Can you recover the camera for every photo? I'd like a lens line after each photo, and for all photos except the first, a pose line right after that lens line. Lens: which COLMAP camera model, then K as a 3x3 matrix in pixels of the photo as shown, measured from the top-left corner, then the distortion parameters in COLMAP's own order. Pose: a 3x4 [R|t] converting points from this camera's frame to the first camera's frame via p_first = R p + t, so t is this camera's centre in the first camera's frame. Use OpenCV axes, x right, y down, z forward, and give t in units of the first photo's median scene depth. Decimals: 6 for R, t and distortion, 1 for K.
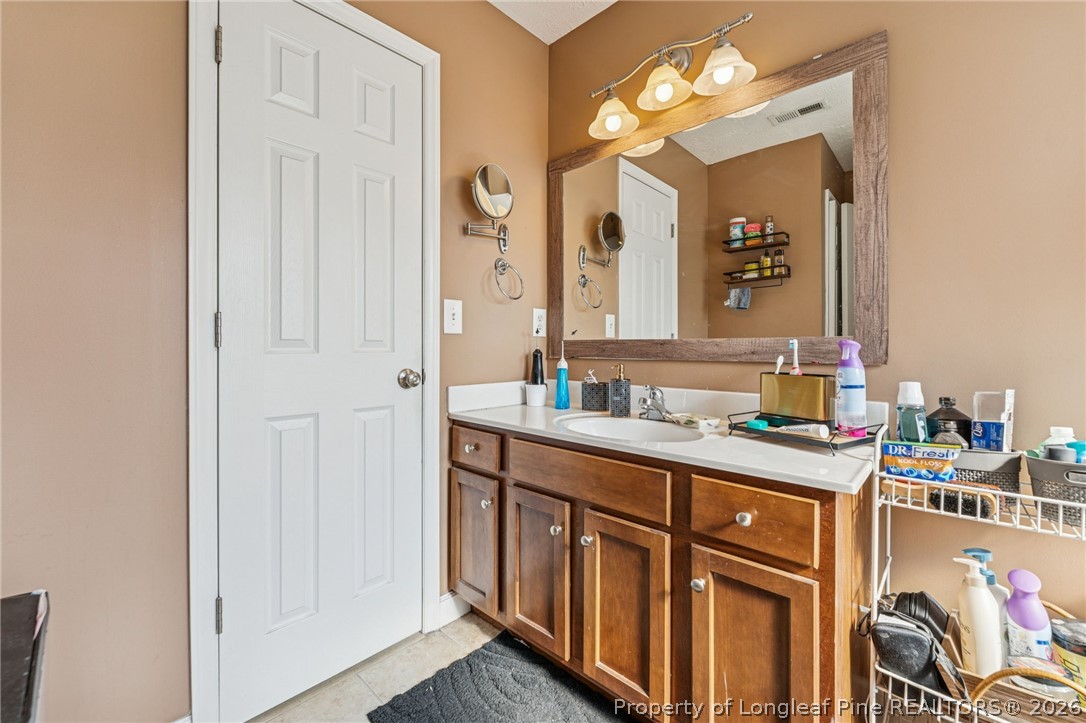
lens RADIAL K [[445.6, 0, 545.5], [0, 445.6, 356.6], [0, 0, 1]] dist [-0.002479, -0.000355]
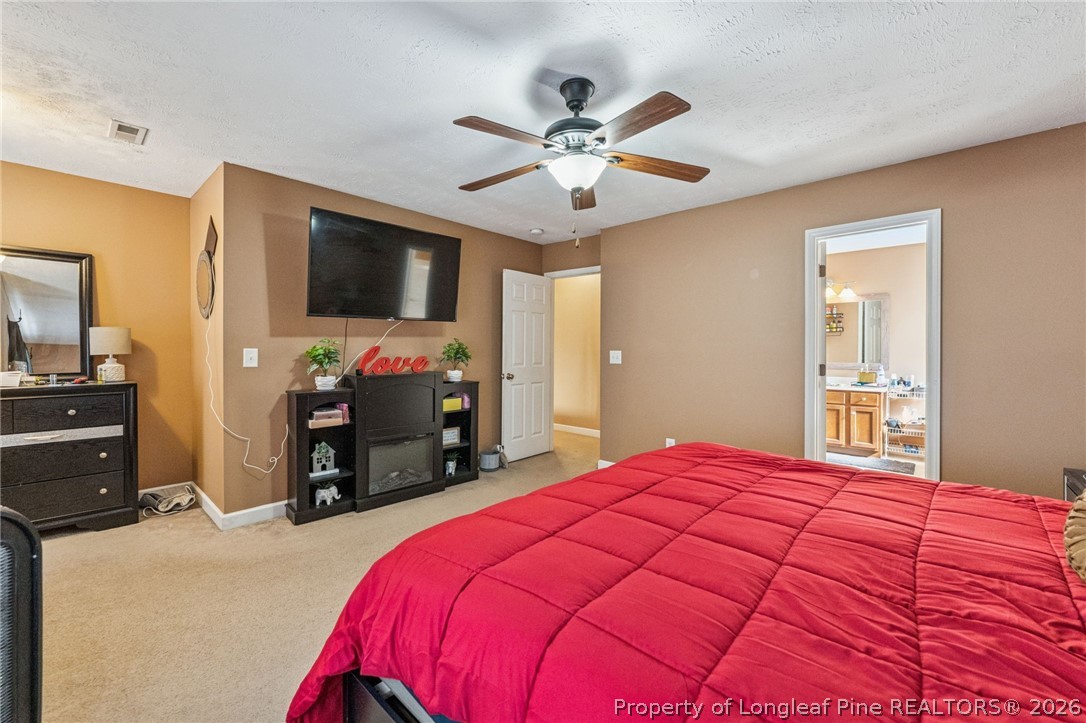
lens RADIAL K [[445.6, 0, 536.0], [0, 445.6, 354.1], [0, 0, 1]] dist [-0.002479, -0.000355]
pose [[0.999977, -0.002643, 0.006209, -3.230515], [0.002682, 0.999976, -0.006393, -0.142992], [-0.006192, 0.006410, 0.999960, -3.975455]]
